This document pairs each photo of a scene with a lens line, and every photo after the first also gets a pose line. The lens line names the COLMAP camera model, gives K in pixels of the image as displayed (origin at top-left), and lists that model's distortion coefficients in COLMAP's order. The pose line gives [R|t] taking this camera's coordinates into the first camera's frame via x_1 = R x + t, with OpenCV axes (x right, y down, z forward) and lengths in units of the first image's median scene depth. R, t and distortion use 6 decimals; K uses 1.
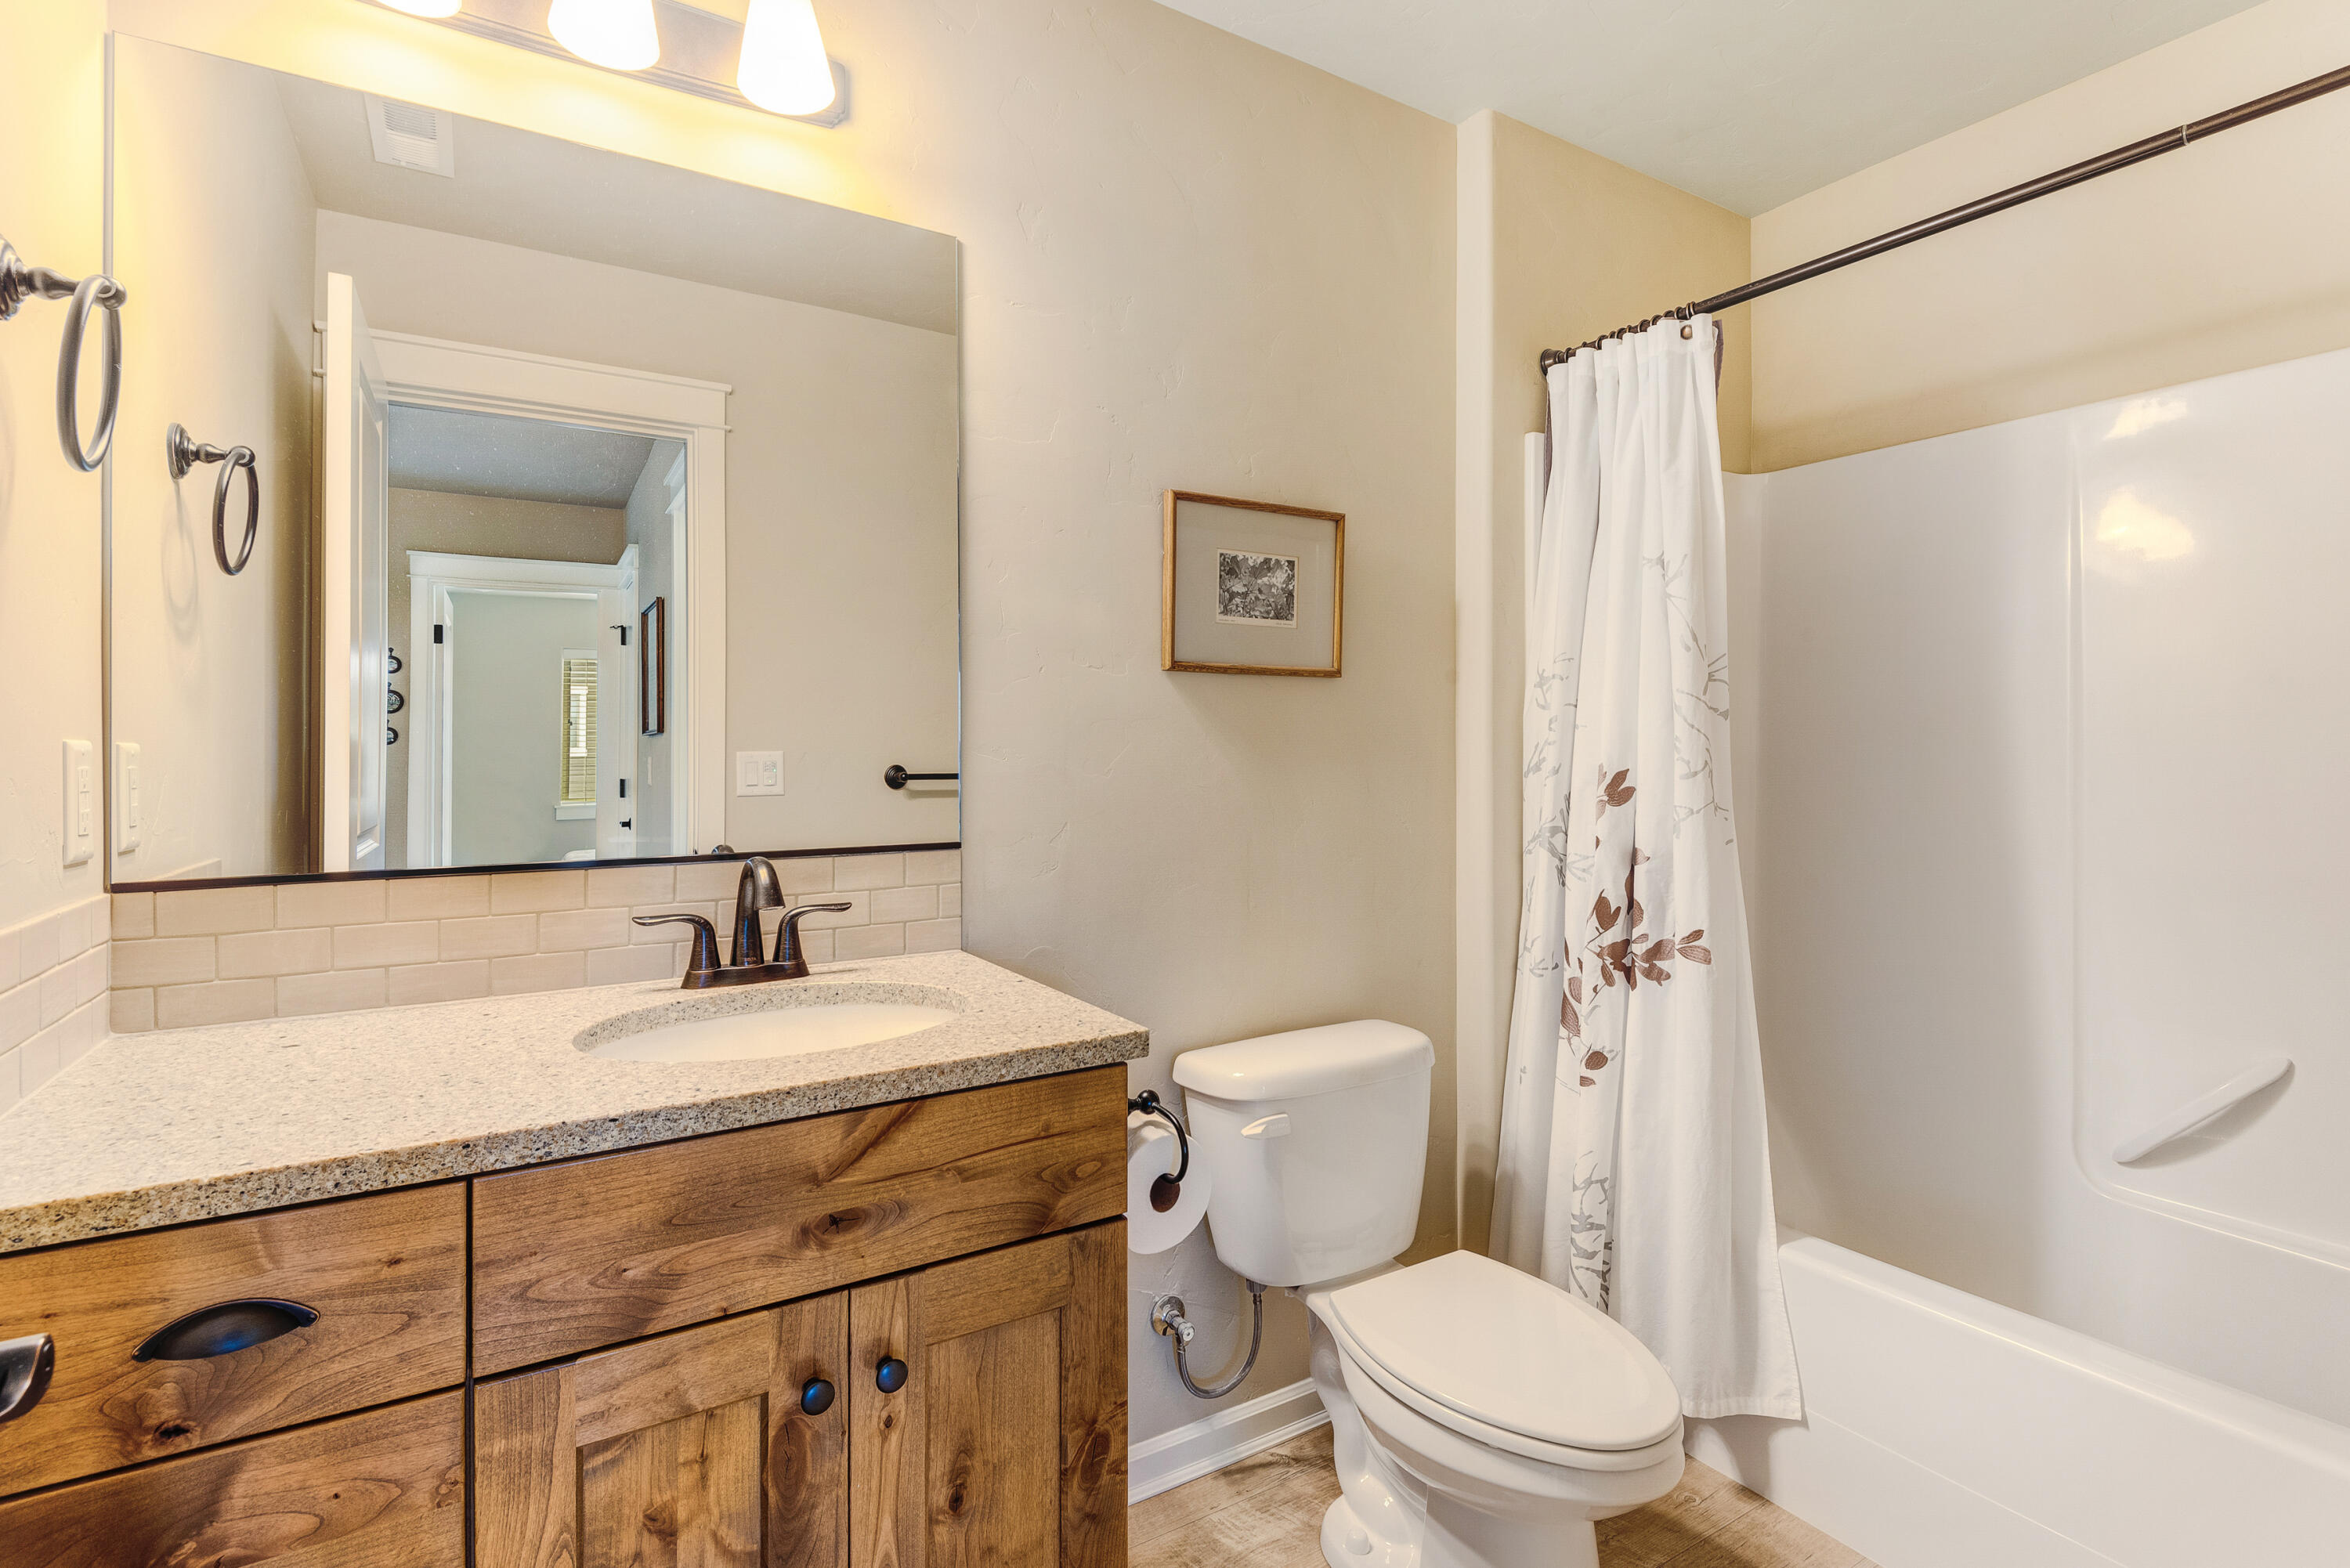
lens RADIAL K [[1093.3, 0, 1181.1], [0, 1093.3, 779.6], [0, 0, 1]] dist [0.005208, -0.001122]
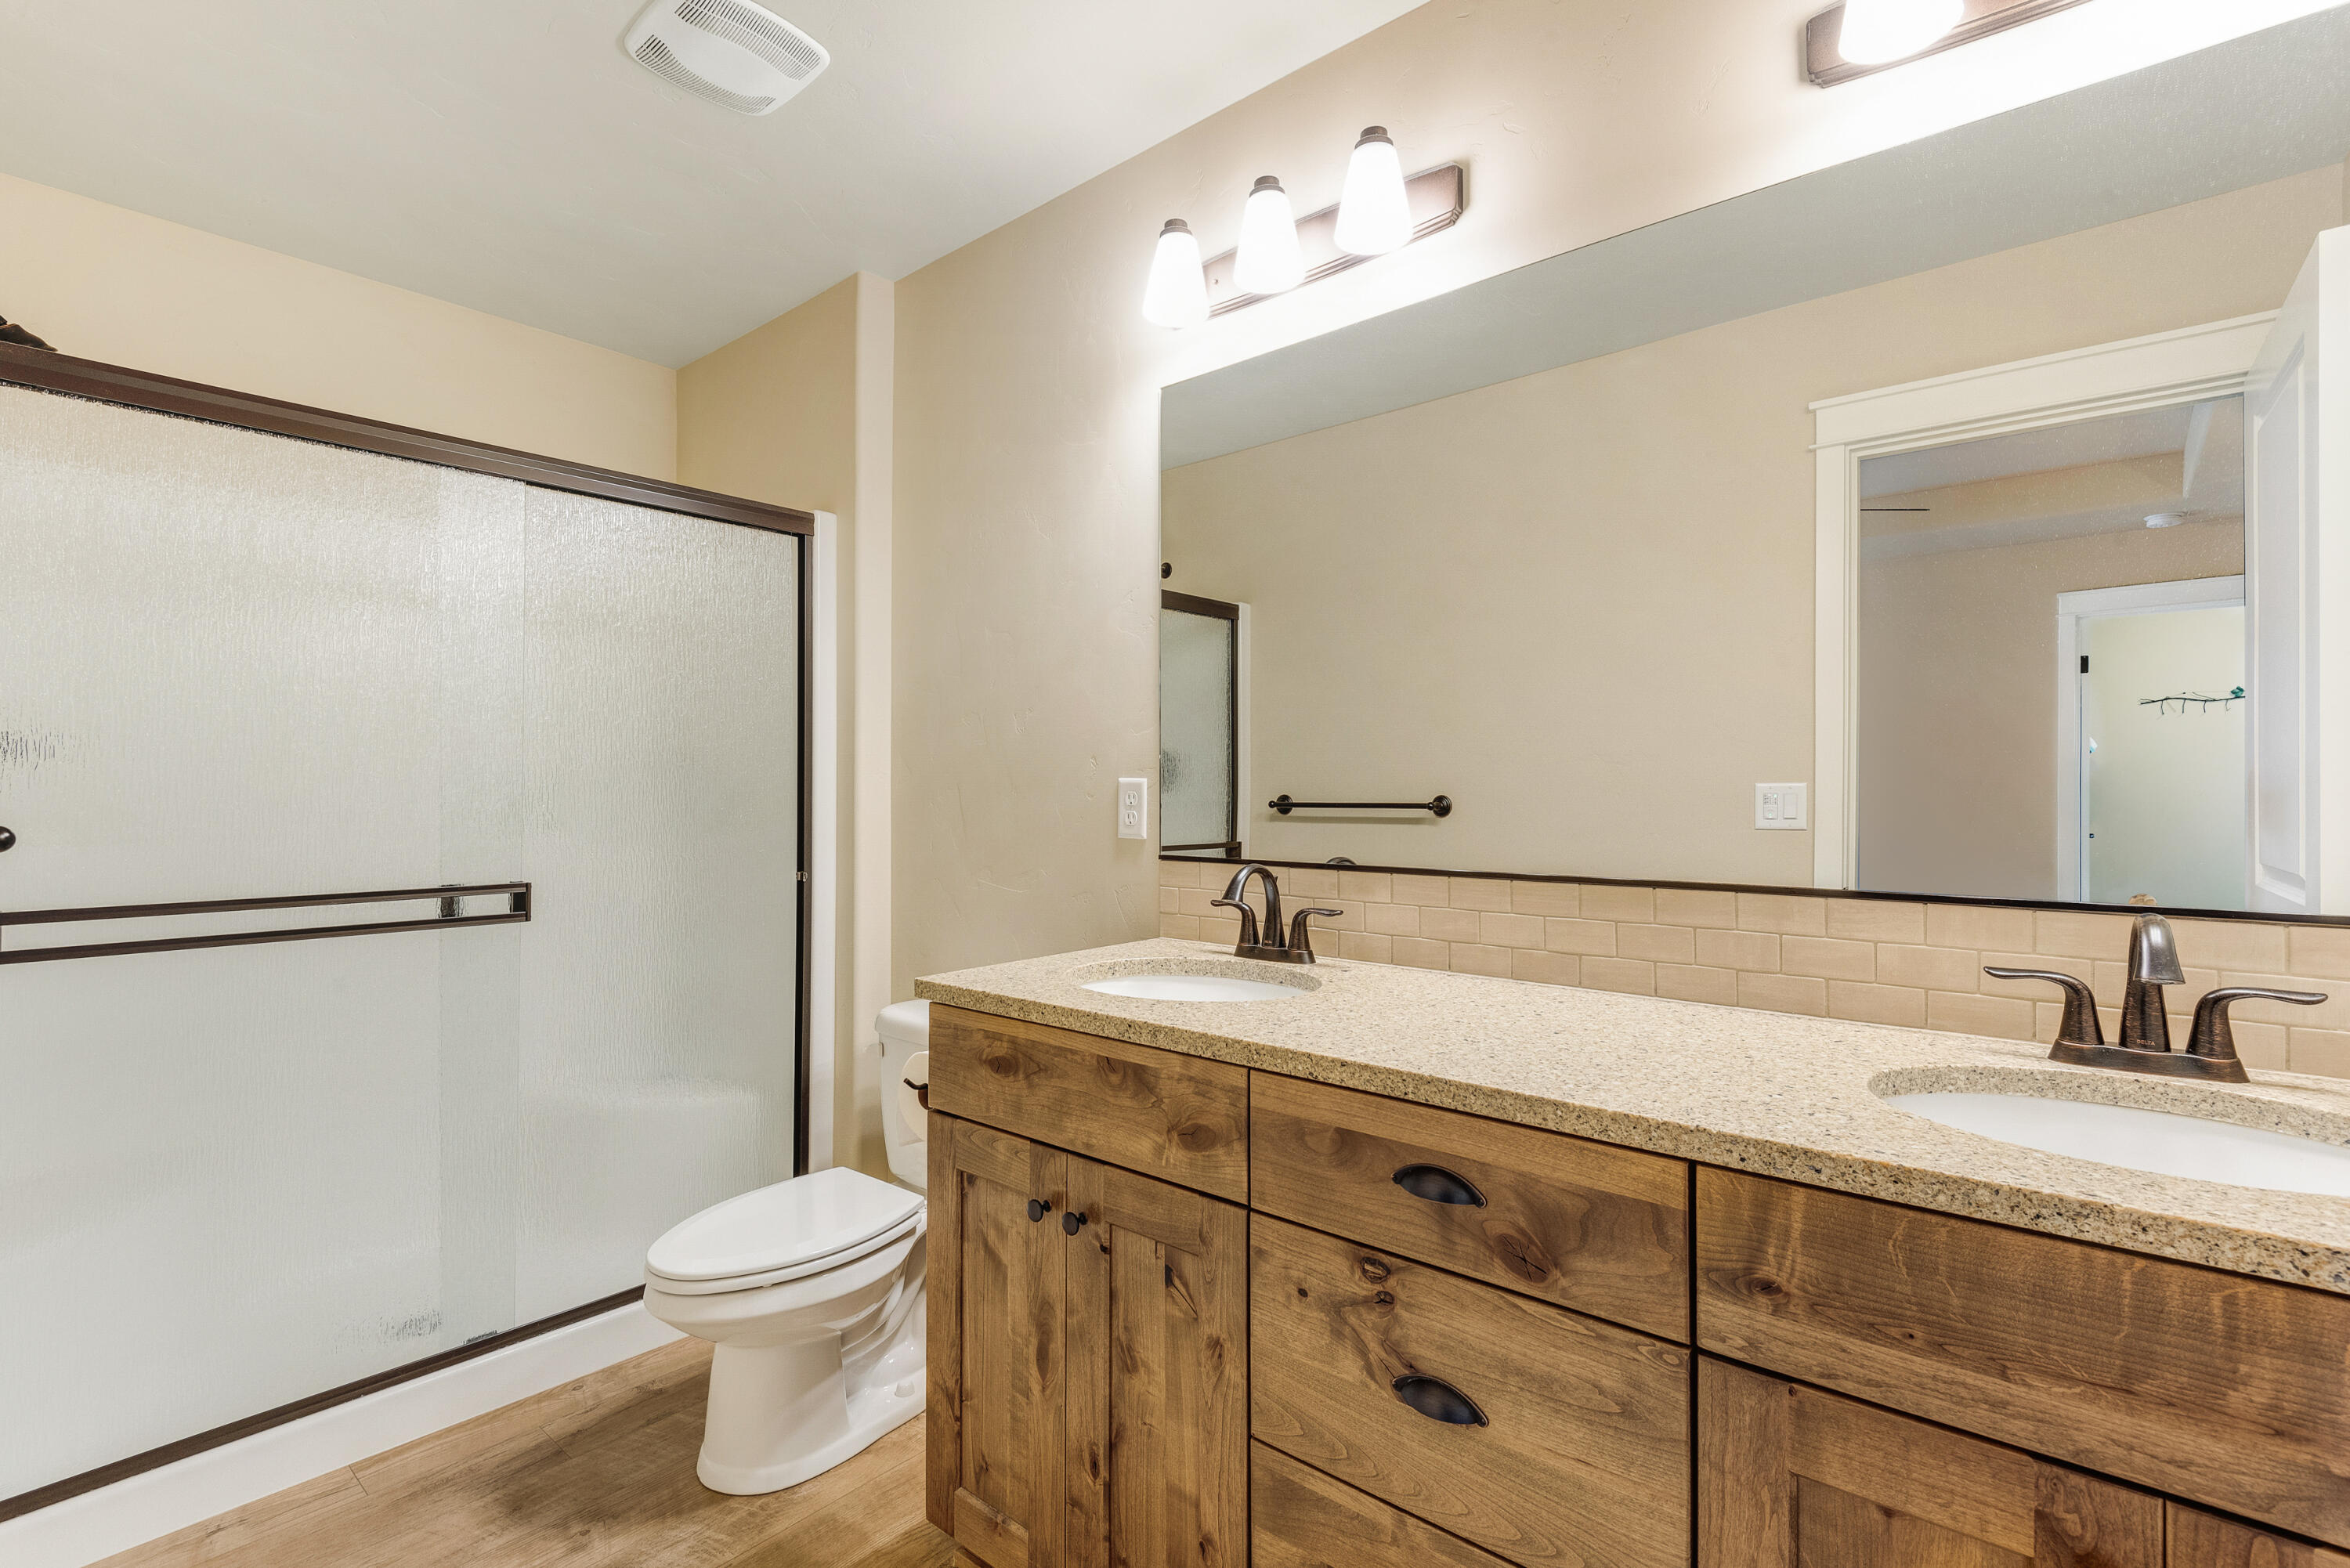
lens RADIAL K [[1093.3, 0, 1187.2], [0, 1093.3, 776.0], [0, 0, 1]] dist [0.005208, -0.001122]
pose [[0.309038, -0.006733, -0.951026, 0.155507], [-0.021074, 0.999681, -0.013925, -0.002745], [0.950816, 0.024345, 0.308797, 0.093662]]
